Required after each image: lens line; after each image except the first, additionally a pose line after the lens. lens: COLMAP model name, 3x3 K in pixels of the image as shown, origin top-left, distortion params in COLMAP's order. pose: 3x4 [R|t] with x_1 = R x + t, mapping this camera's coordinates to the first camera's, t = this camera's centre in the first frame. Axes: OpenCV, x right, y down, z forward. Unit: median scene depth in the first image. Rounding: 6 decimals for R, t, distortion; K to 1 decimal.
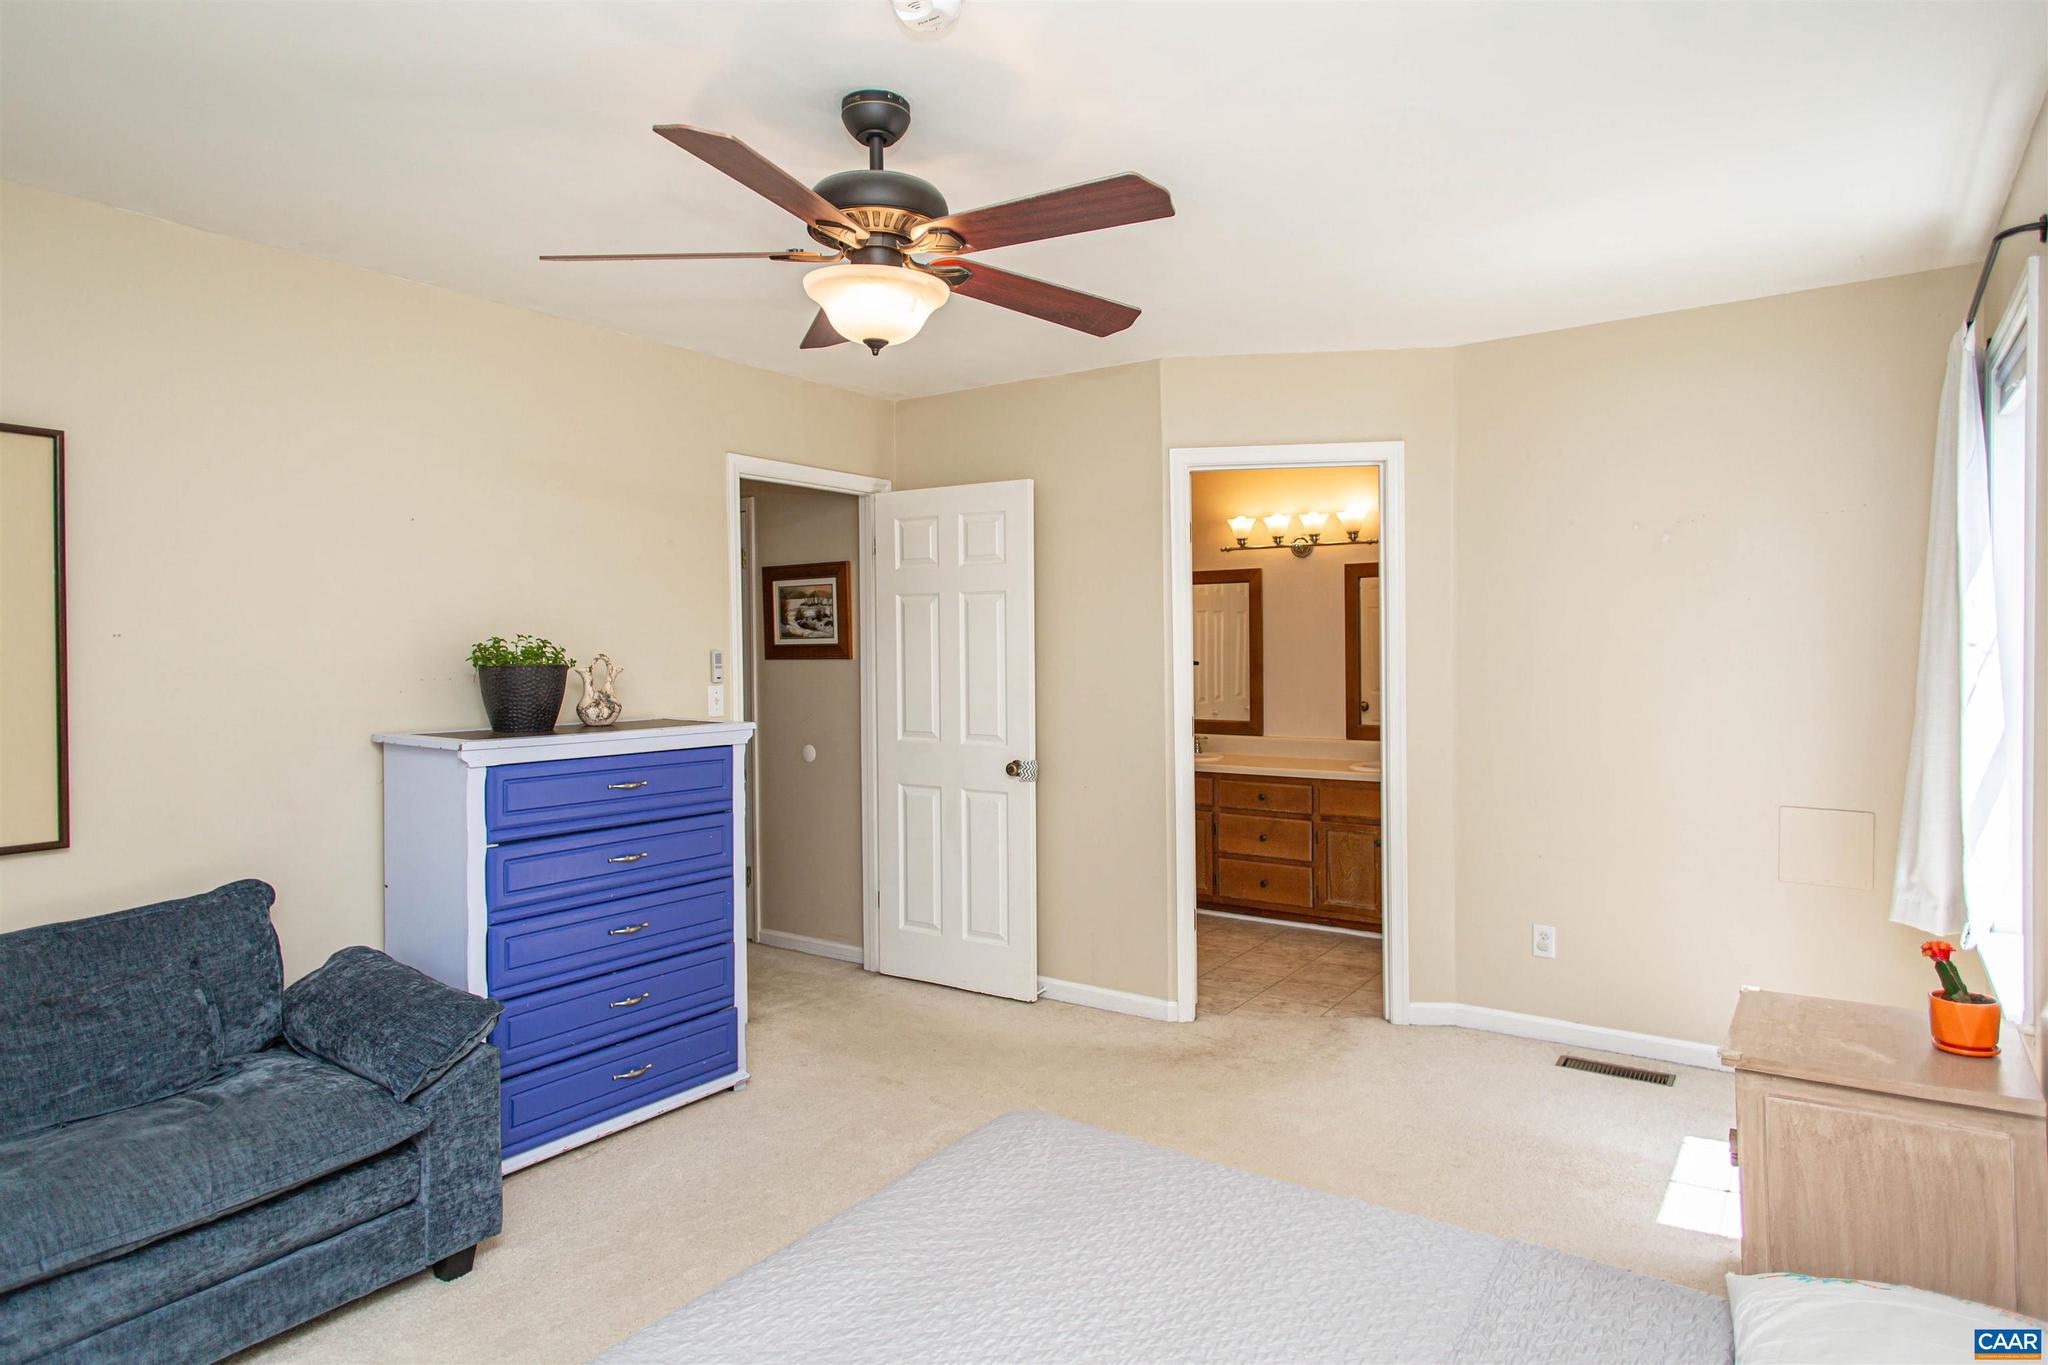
lens RADIAL K [[1132.0, 0, 1026.5], [0, 1132.0, 671.1], [0, 0, 1]] dist [0.021003, -0.000259]
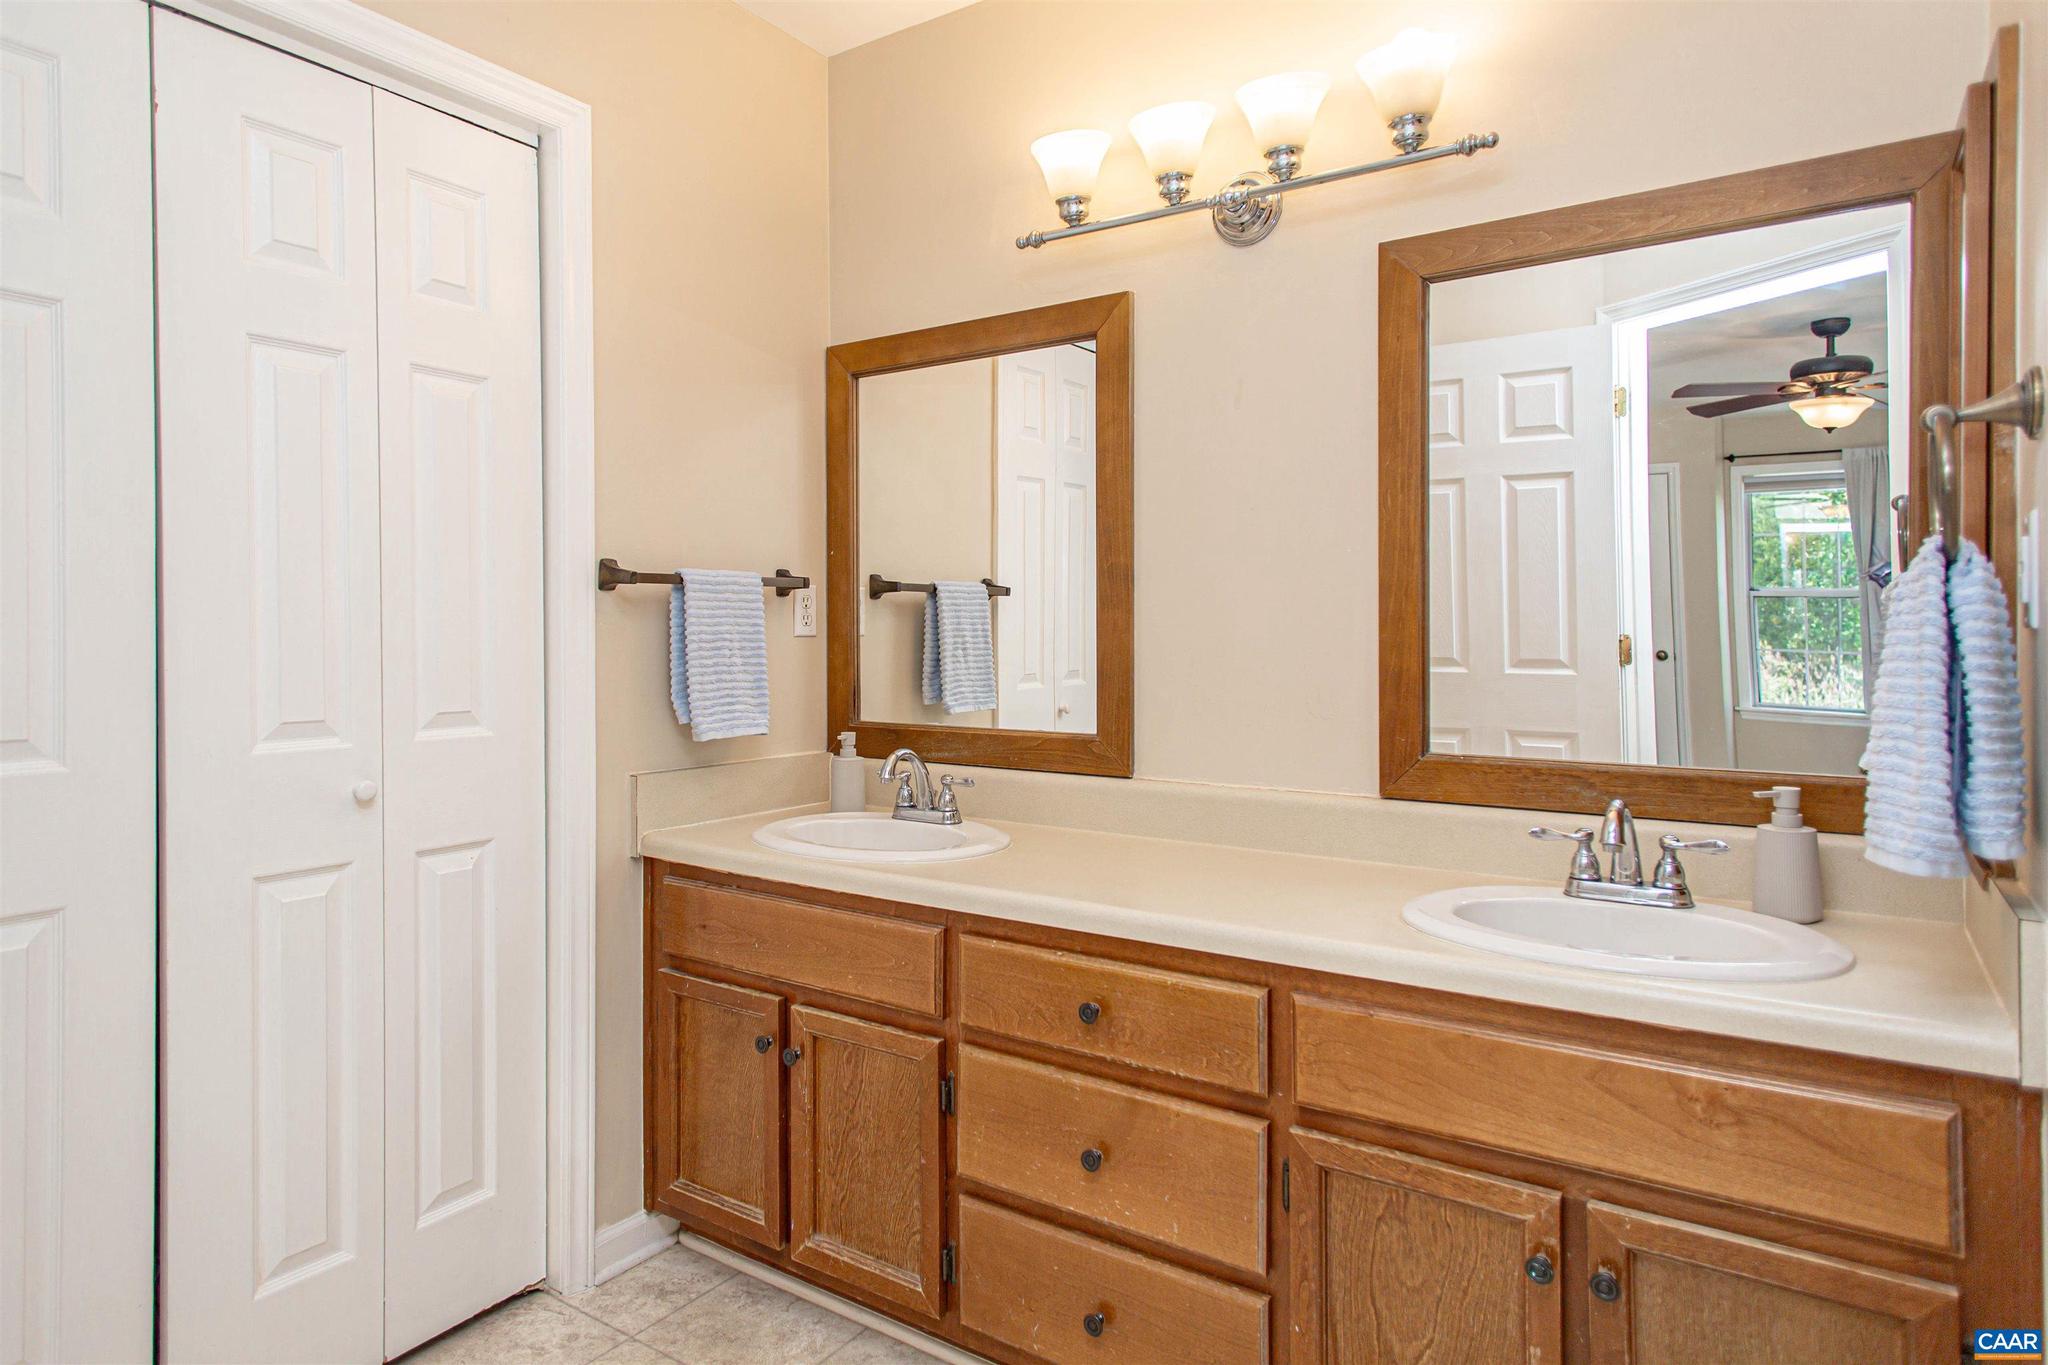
lens RADIAL K [[1132.0, 0, 1024.6], [0, 1132.0, 680.2], [0, 0, 1]] dist [0.021003, -0.000259]
pose [[0.999721, 0.000176, 0.023599, 0.173860], [-0.000931, 0.999488, 0.031990, 0.017504], [-0.023581, -0.032003, 0.999210, 0.679359]]
